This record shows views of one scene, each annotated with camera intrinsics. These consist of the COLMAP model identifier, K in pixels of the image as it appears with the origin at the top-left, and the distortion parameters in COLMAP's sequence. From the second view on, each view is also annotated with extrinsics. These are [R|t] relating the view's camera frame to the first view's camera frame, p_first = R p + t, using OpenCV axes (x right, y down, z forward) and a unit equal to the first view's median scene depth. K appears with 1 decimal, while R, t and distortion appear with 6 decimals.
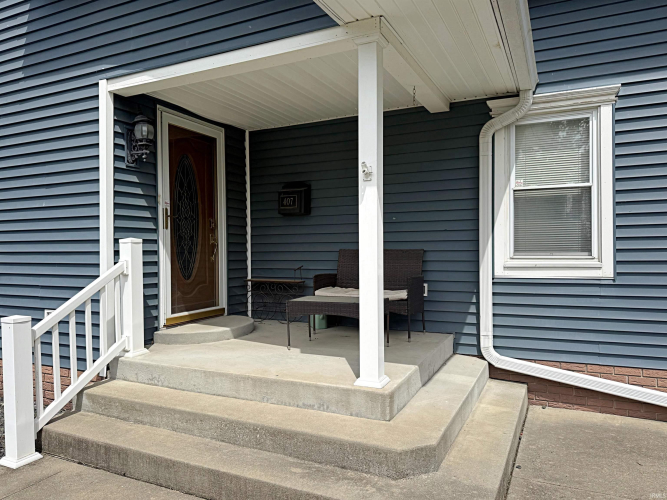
lens RADIAL K [[506.0, 0, 333.5], [0, 506.0, 250.0], [0, 0, 1]] dist [-0.008602, -0.005194]
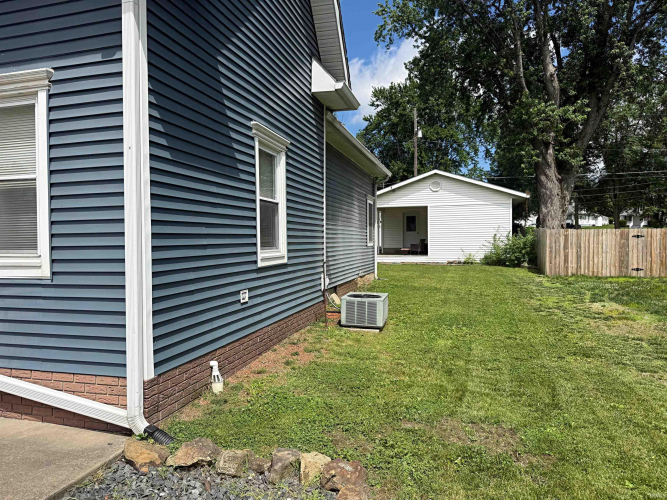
lens RADIAL K [[479.1, 0, 331.6], [0, 479.1, 254.6], [0, 0, 1]] dist [0.045635, -0.054643]
pose [[0.986510, -0.007644, 0.163522, 0.893523], [0.004010, 0.999738, 0.022546, -0.005232], [-0.163652, -0.021586, 0.986282, 0.032365]]
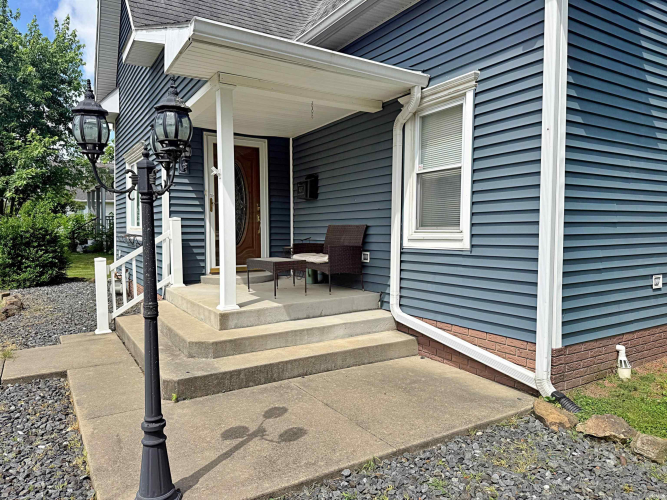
lens RADIAL K [[479.1, 0, 331.6], [0, 479.1, 254.6], [0, 0, 1]] dist [0.045635, -0.054643]
pose [[0.837206, 0.032980, -0.545893, 0.850408], [-0.004831, 0.998587, 0.052921, 0.011620], [0.546867, -0.041668, 0.836182, -0.049123]]
